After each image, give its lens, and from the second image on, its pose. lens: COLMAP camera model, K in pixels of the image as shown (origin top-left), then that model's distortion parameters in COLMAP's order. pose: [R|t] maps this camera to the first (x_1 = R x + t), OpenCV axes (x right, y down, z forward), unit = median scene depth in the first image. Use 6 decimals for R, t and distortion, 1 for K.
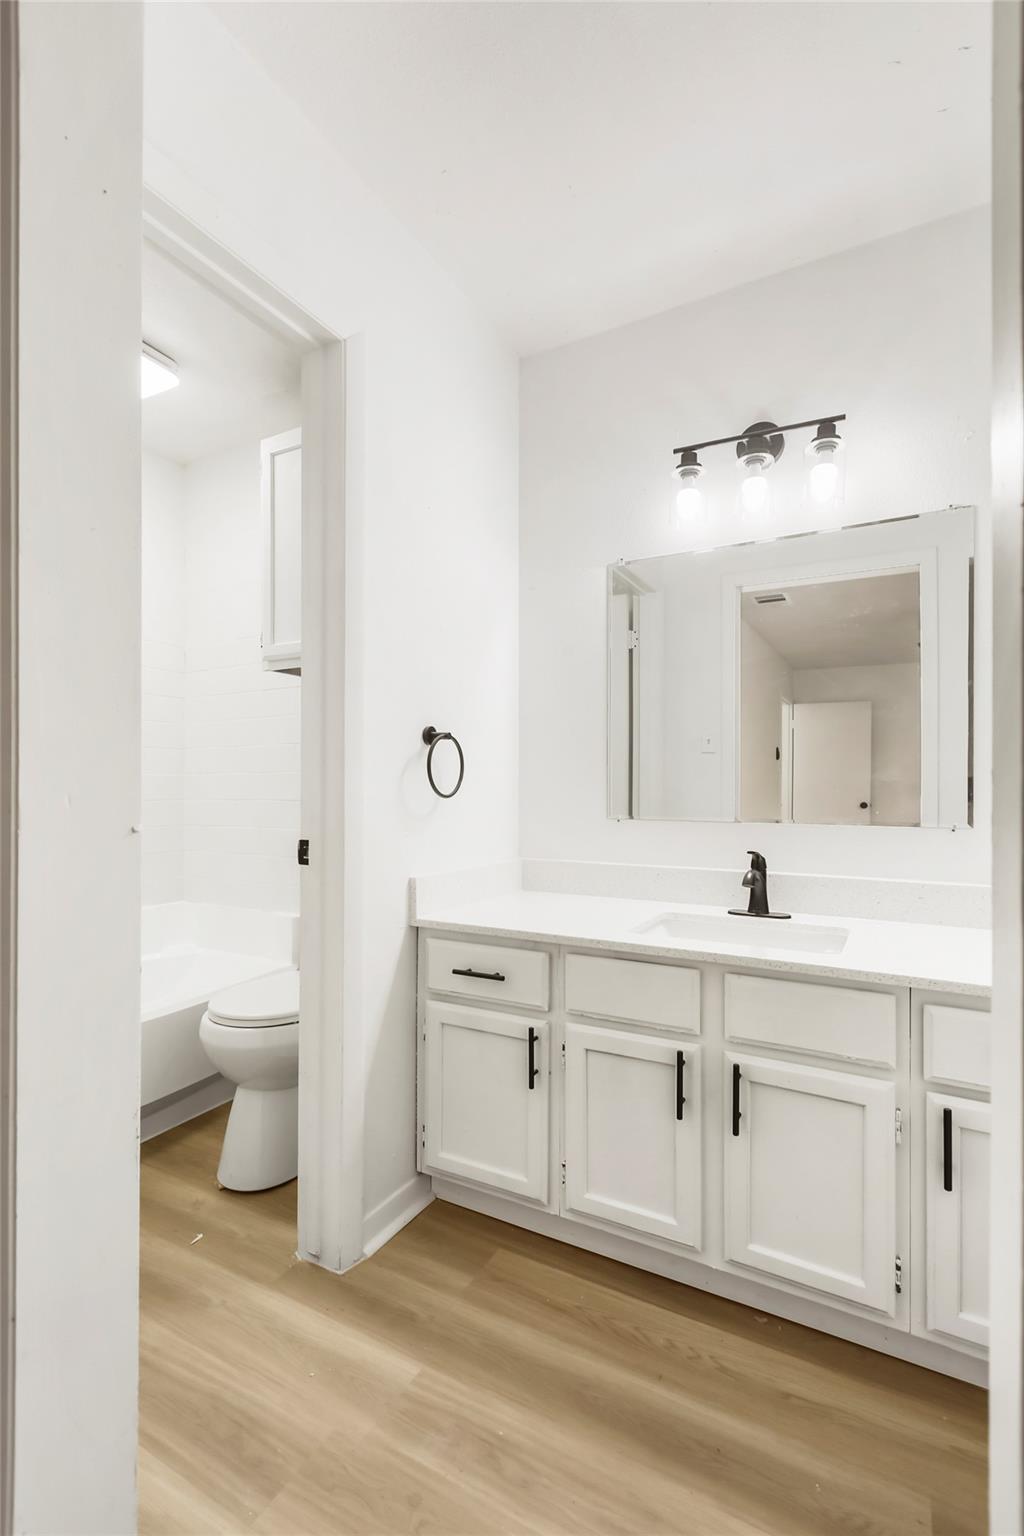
lens RADIAL K [[710.3, 0, 512.9], [0, 710.3, 773.1], [0, 0, 1]] dist [-0.003848, -0.000003]
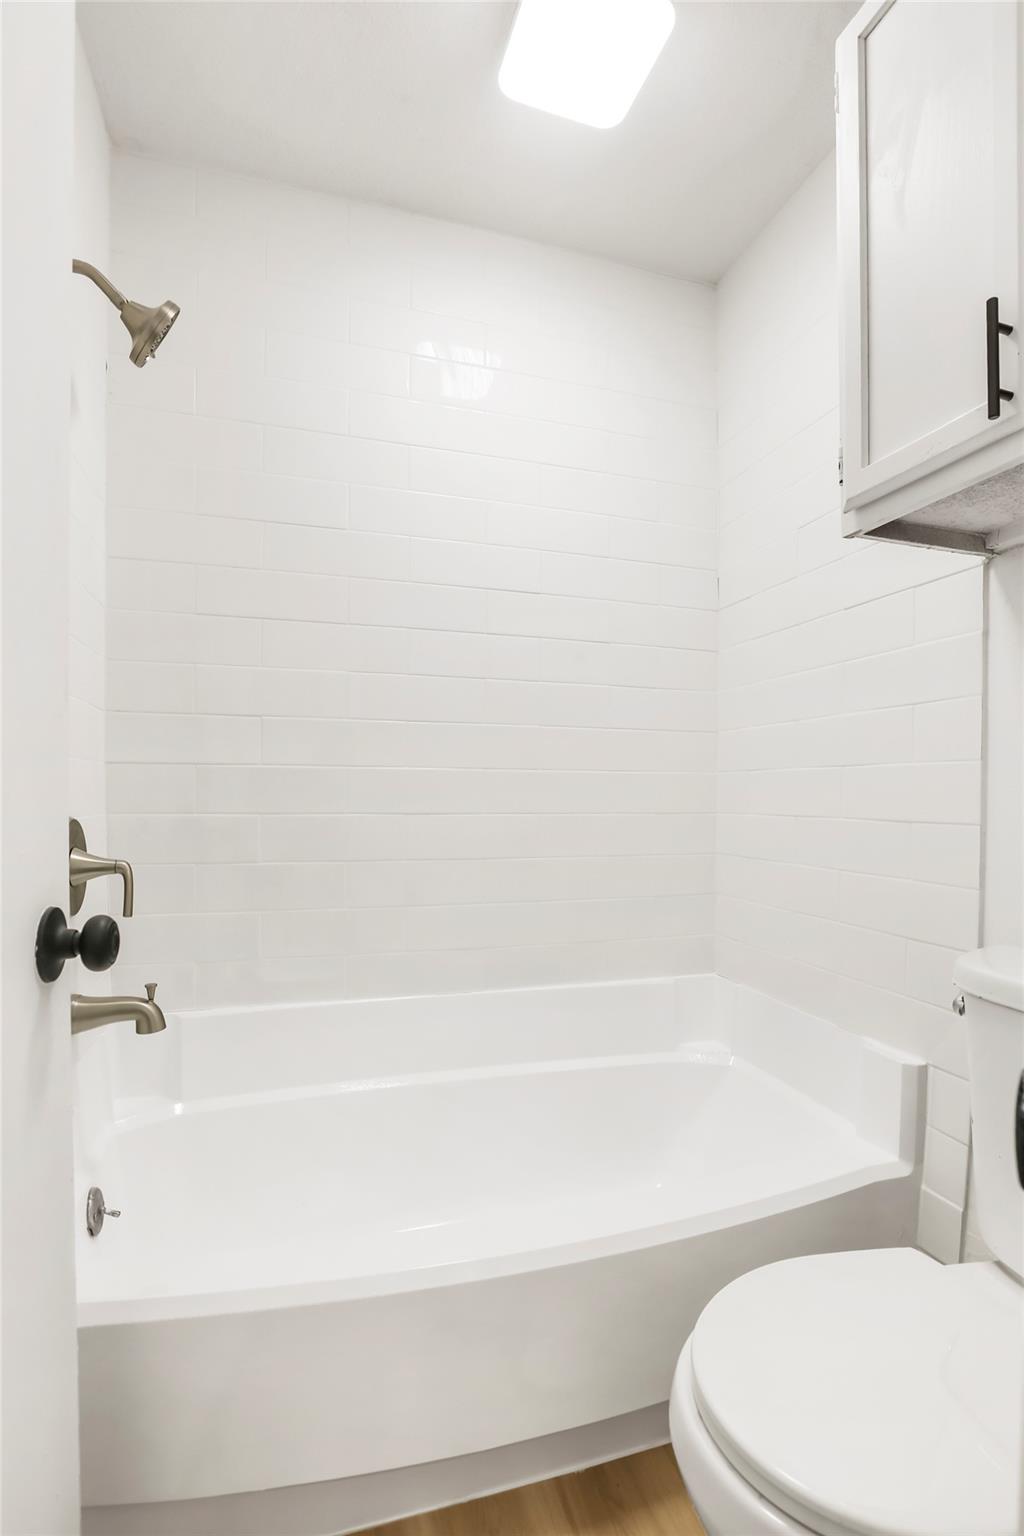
lens RADIAL K [[710.3, 0, 514.5], [0, 710.3, 777.5], [0, 0, 1]] dist [-0.003848, -0.000003]
pose [[0.710789, -0.002465, -0.703401, -0.183526], [0.002572, 0.999996, -0.000906, 0.011426], [0.703401, -0.001166, 0.710793, 0.530107]]
